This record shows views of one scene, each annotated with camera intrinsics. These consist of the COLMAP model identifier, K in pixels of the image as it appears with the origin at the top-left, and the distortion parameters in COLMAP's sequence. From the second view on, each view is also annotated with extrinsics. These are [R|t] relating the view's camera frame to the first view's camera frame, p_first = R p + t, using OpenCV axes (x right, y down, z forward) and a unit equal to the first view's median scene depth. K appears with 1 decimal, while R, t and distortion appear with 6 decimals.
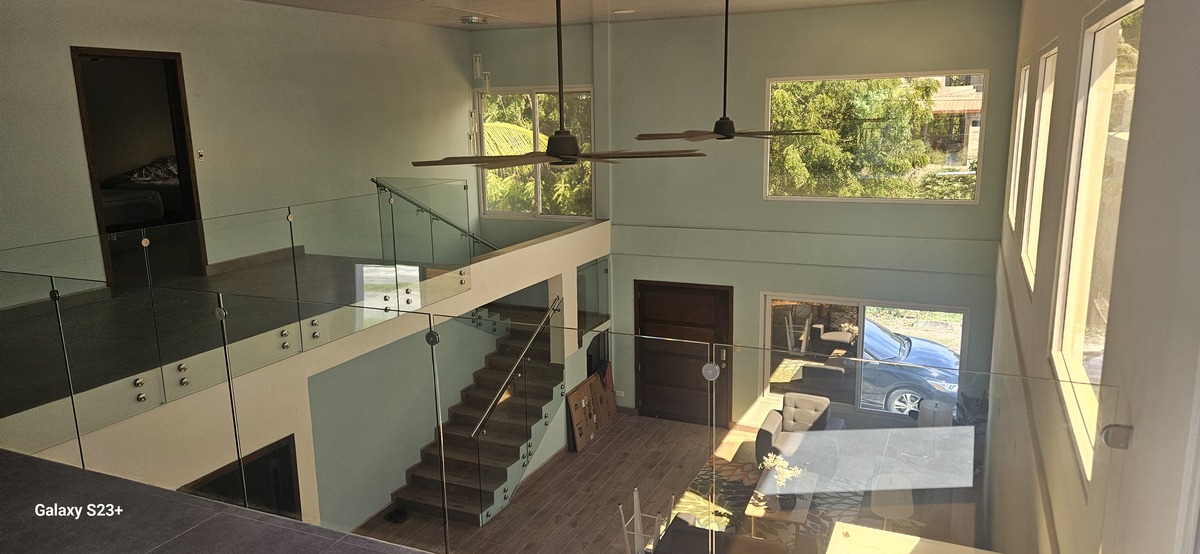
lens RADIAL K [[804.4, 0, 599.3], [0, 804.4, 276.0], [0, 0, 1]] dist [0.038906, -0.016746]
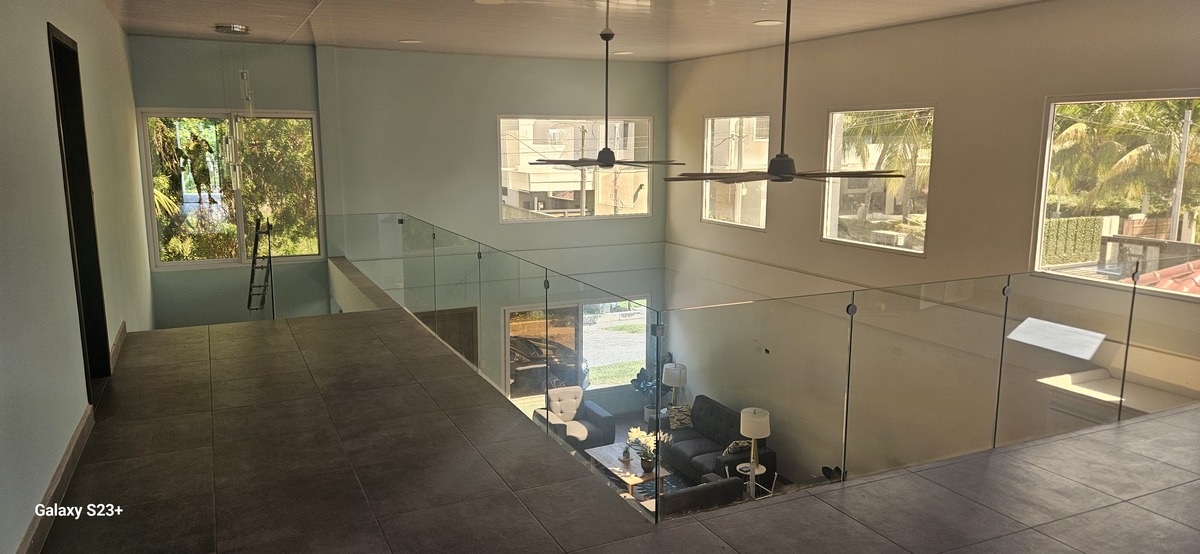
lens RADIAL K [[804.4, 0, 589.2], [0, 804.4, 274.9], [0, 0, 1]] dist [0.038906, -0.016746]
pose [[0.644953, -0.103714, 0.757152, -0.611575], [0.141701, 0.989798, 0.014879, -0.027190], [-0.750970, 0.097693, 0.653070, 0.212231]]
